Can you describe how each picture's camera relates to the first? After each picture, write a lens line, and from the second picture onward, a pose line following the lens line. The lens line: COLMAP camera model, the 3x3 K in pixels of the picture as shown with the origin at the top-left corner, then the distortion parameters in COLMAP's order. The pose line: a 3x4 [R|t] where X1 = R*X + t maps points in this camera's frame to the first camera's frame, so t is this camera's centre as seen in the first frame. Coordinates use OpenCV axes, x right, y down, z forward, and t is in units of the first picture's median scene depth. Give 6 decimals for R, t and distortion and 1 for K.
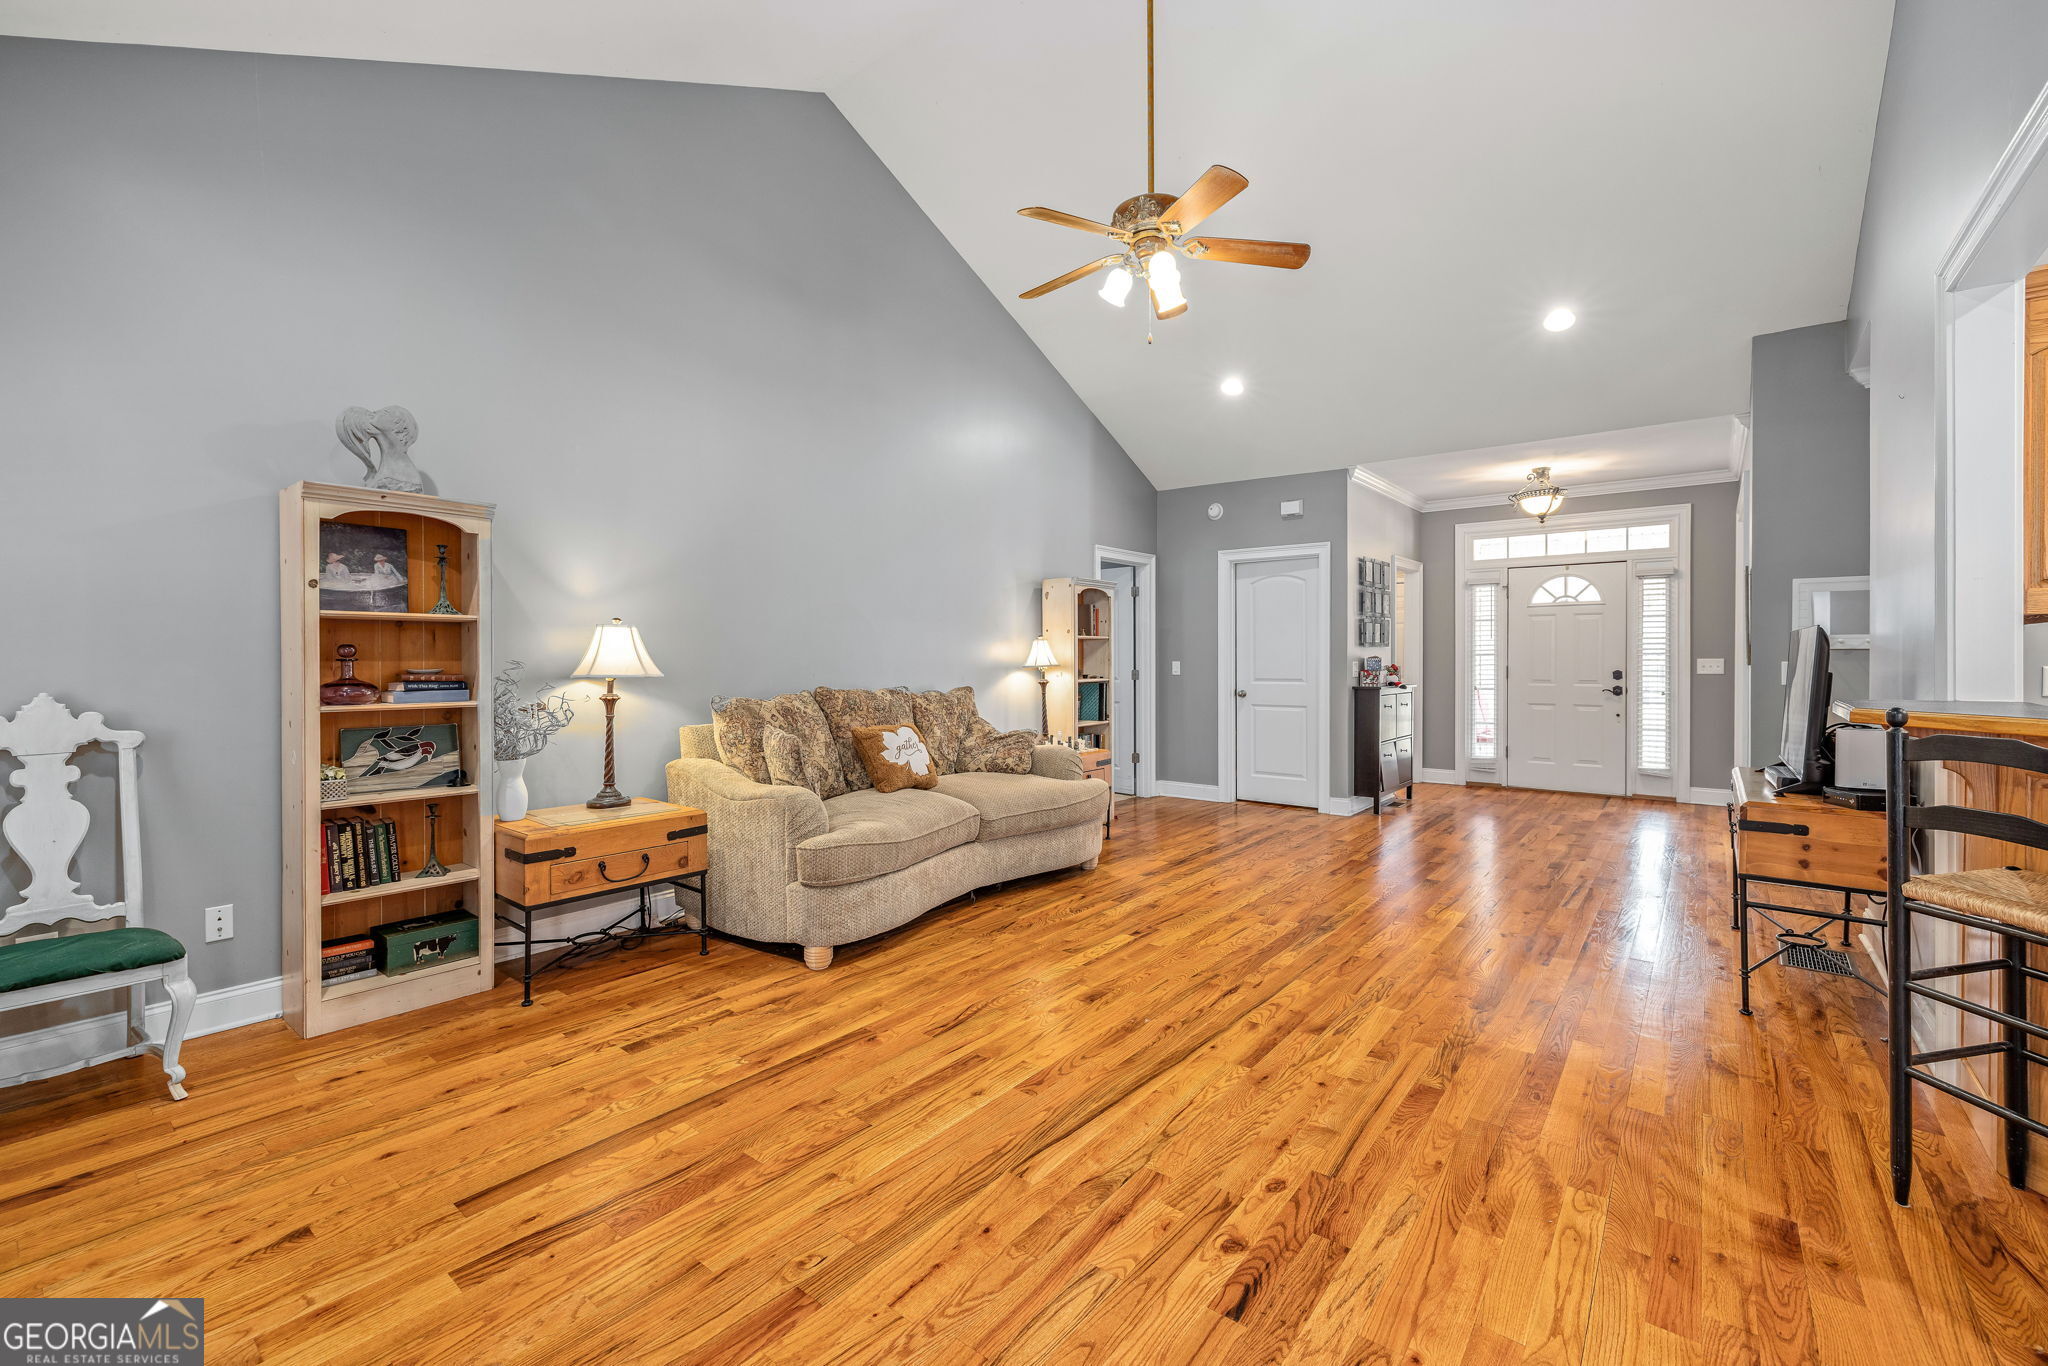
lens RADIAL K [[858.2, 0, 1028.5], [0, 858.2, 672.3], [0, 0, 1]] dist [0.000197, 0.000477]
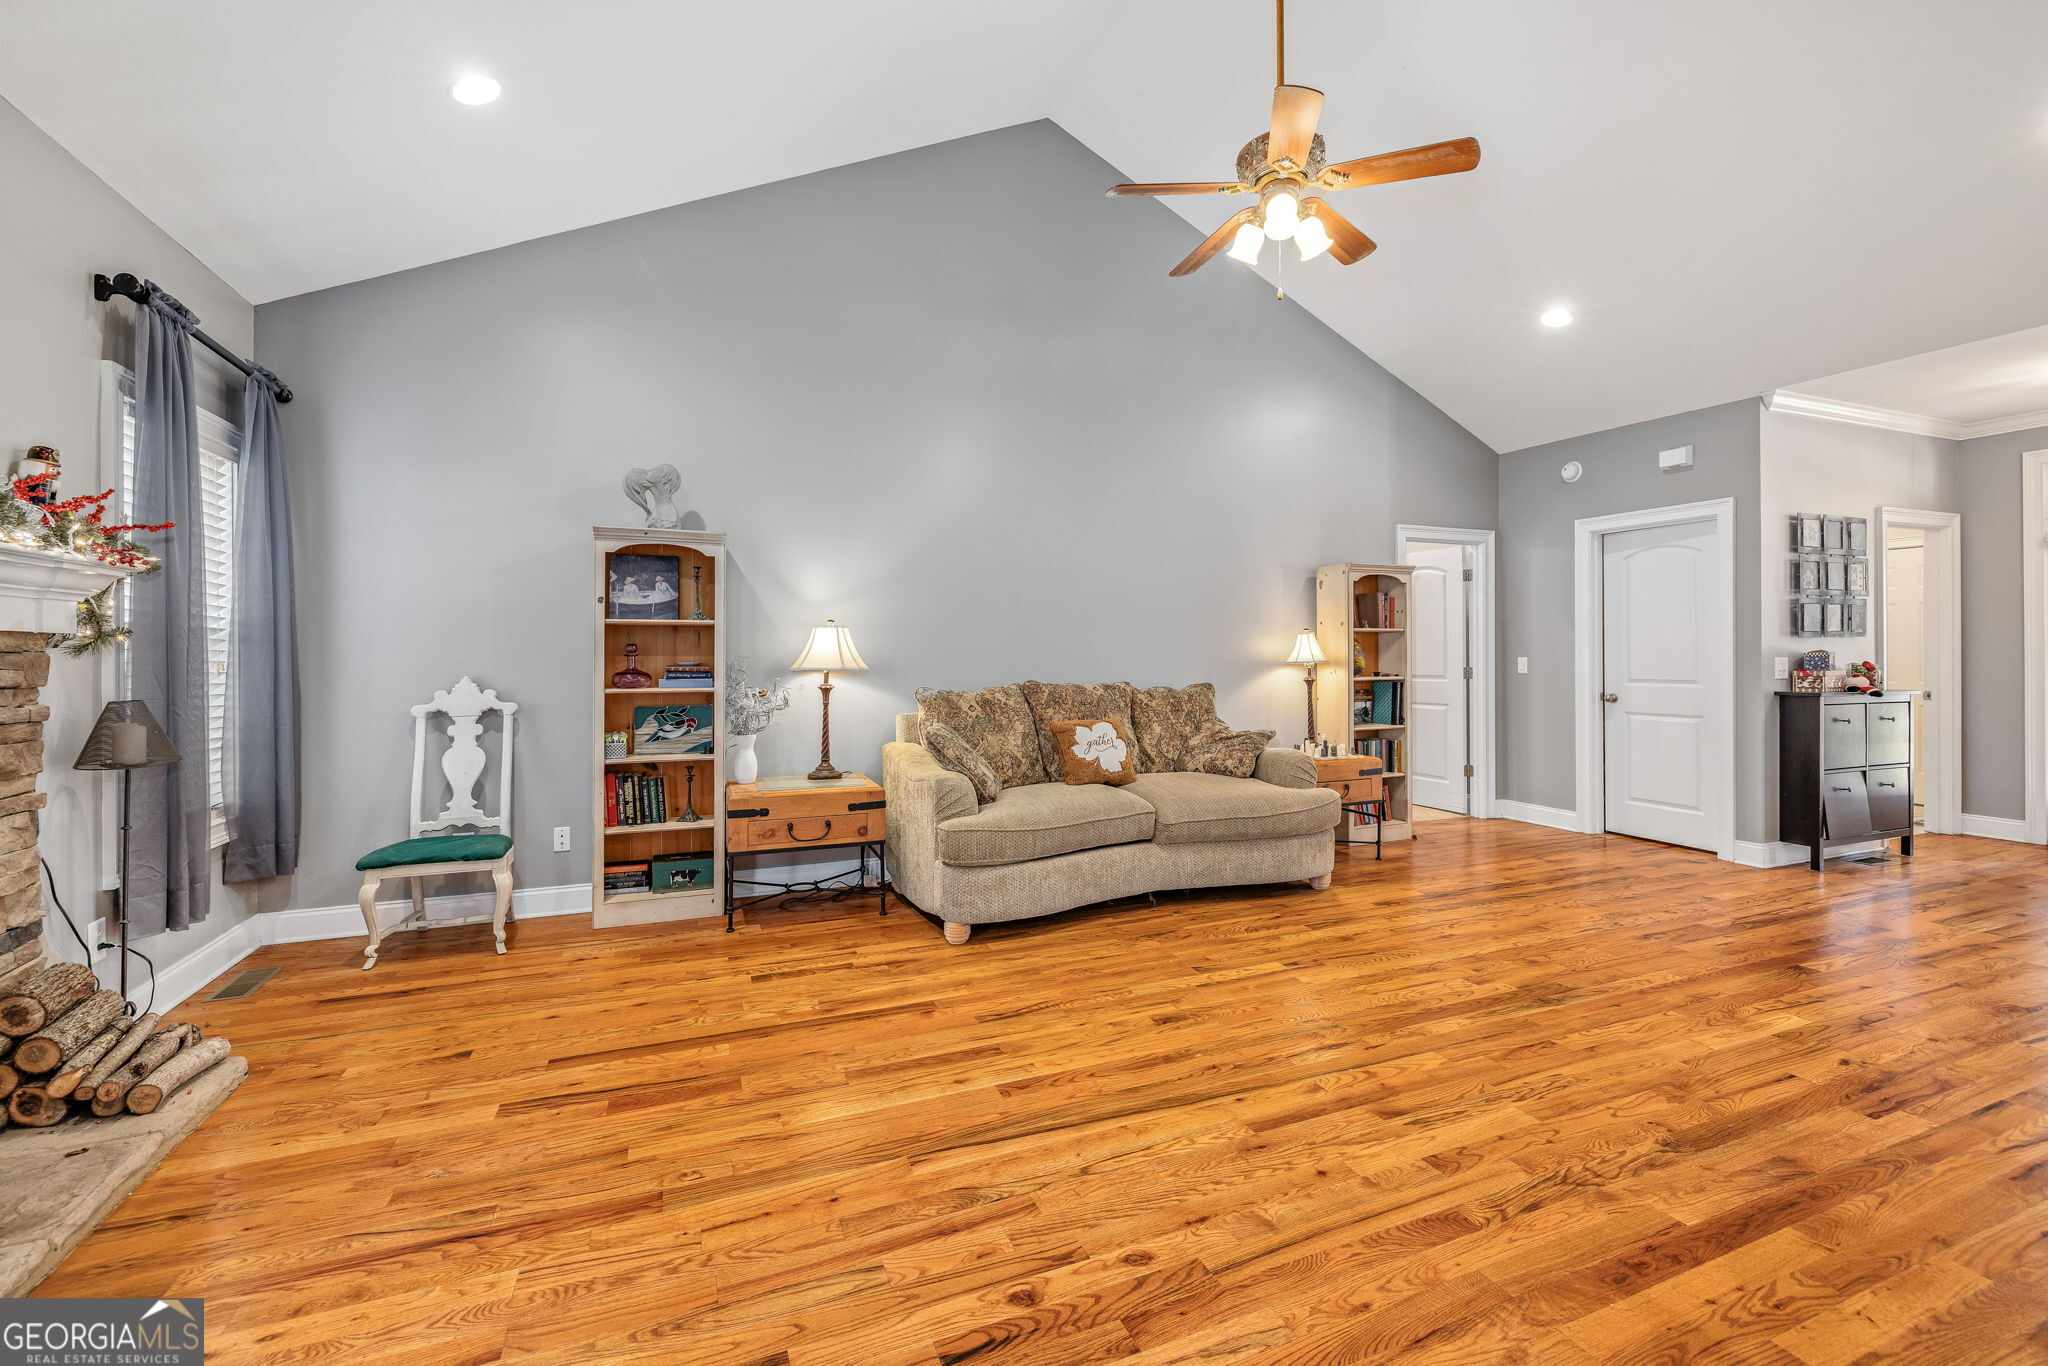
lens RADIAL K [[858.2, 0, 1032.5], [0, 858.2, 656.5], [0, 0, 1]] dist [0.000197, 0.000477]
pose [[0.873629, -0.000098, -0.486592, 0.354550], [-0.006775, 0.999901, -0.012365, 0.000305], [0.486545, 0.014100, 0.873542, 0.103772]]
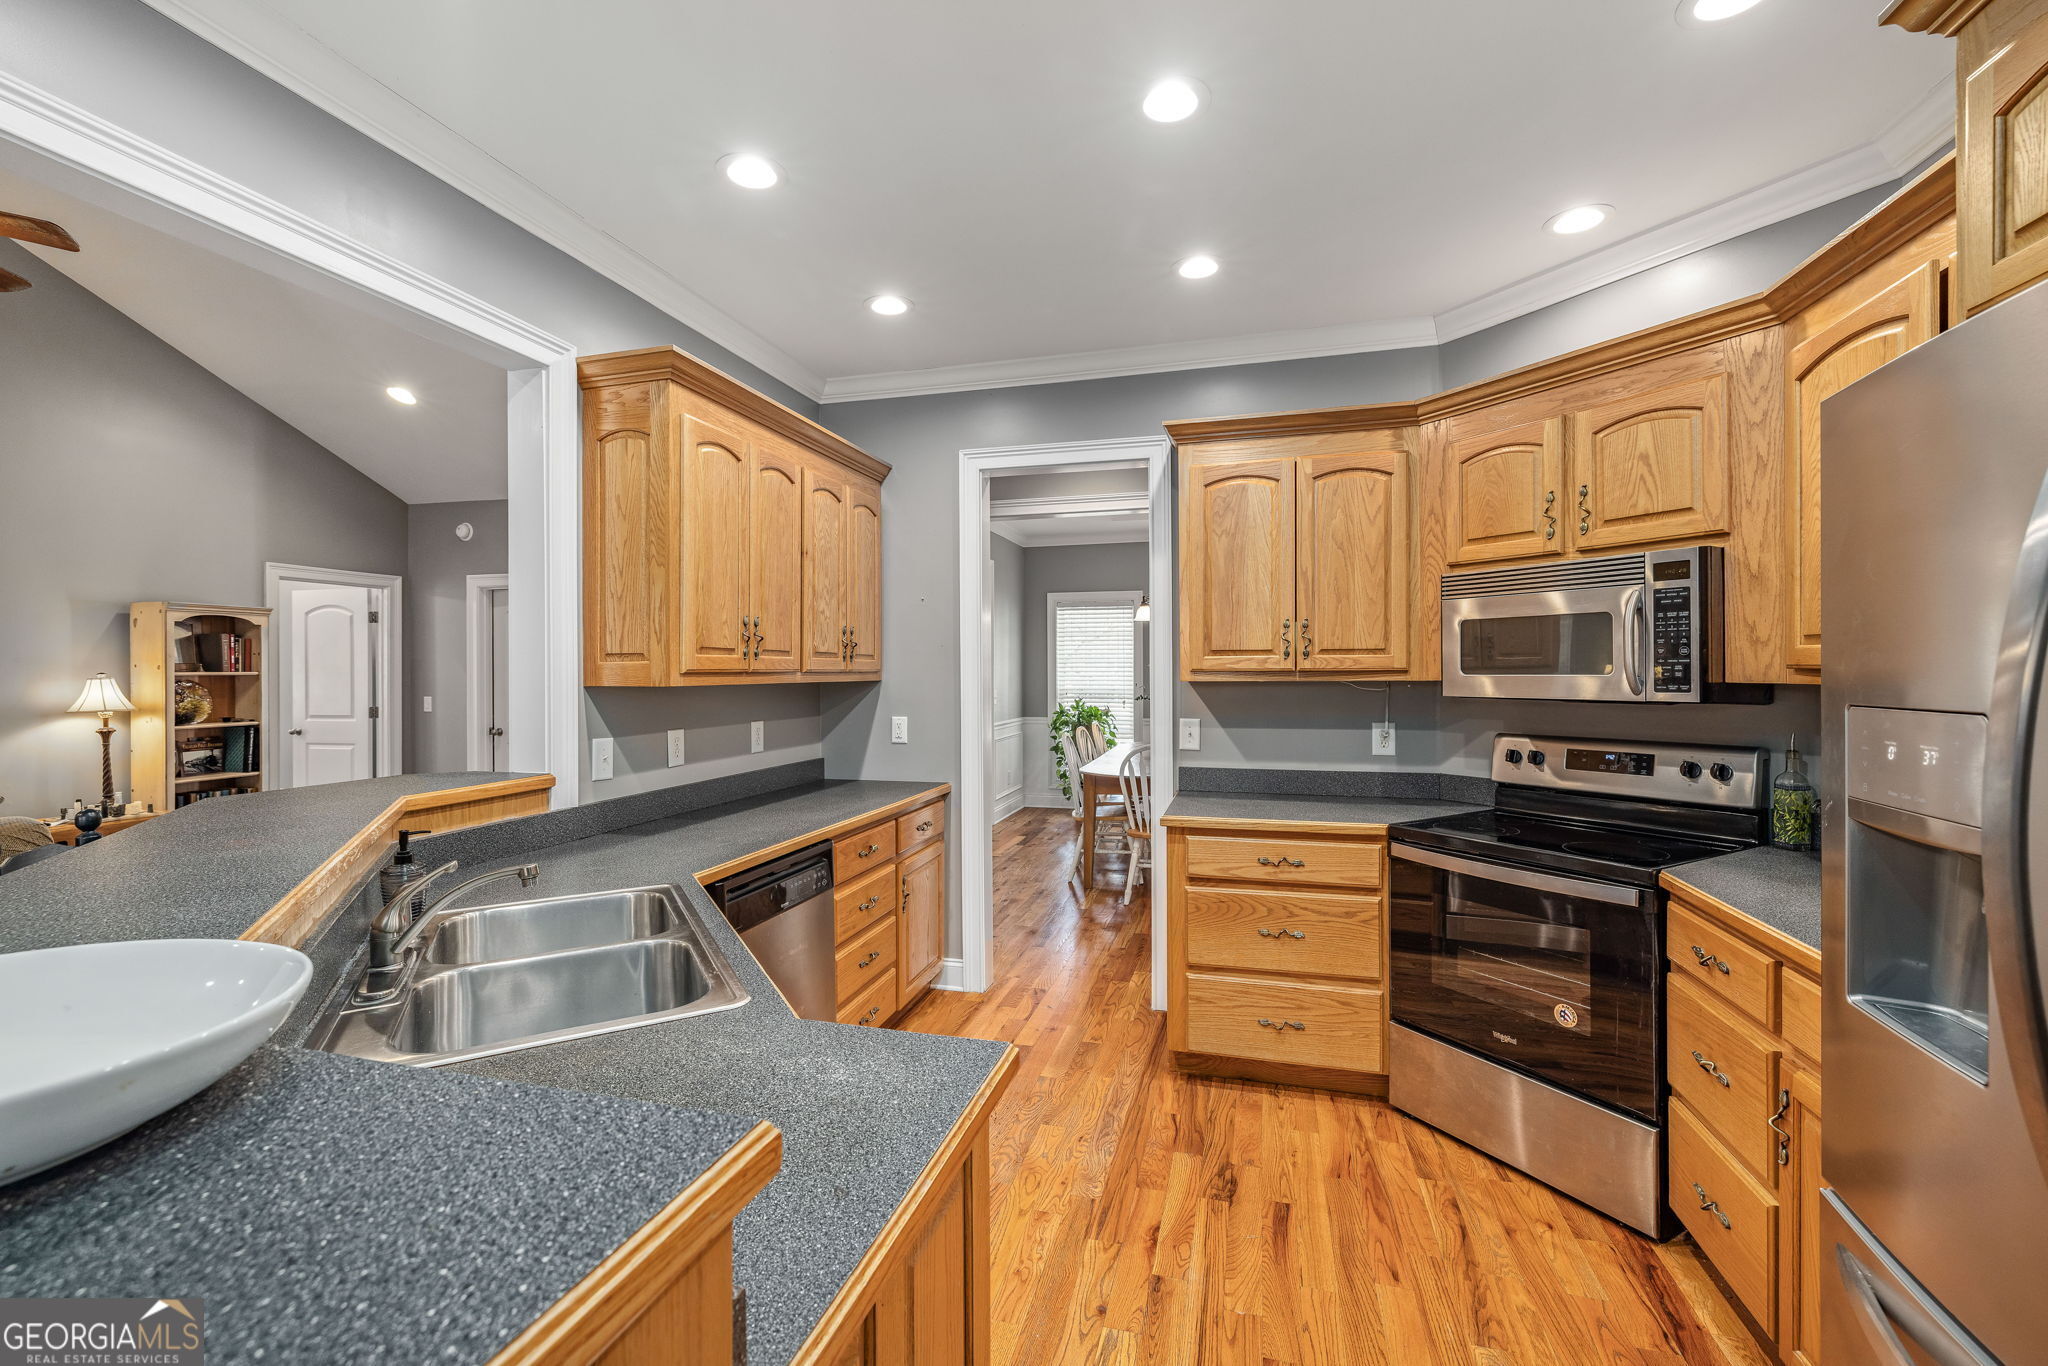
lens RADIAL K [[858.2, 0, 1013.8], [0, 858.2, 671.0], [0, 0, 1]] dist [0.000197, 0.000477]
pose [[0.920764, 0.002516, 0.390113, 0.840777], [0.005050, 0.999819, -0.018368, -0.043862], [-0.390088, 0.018882, 0.920584, -0.118135]]
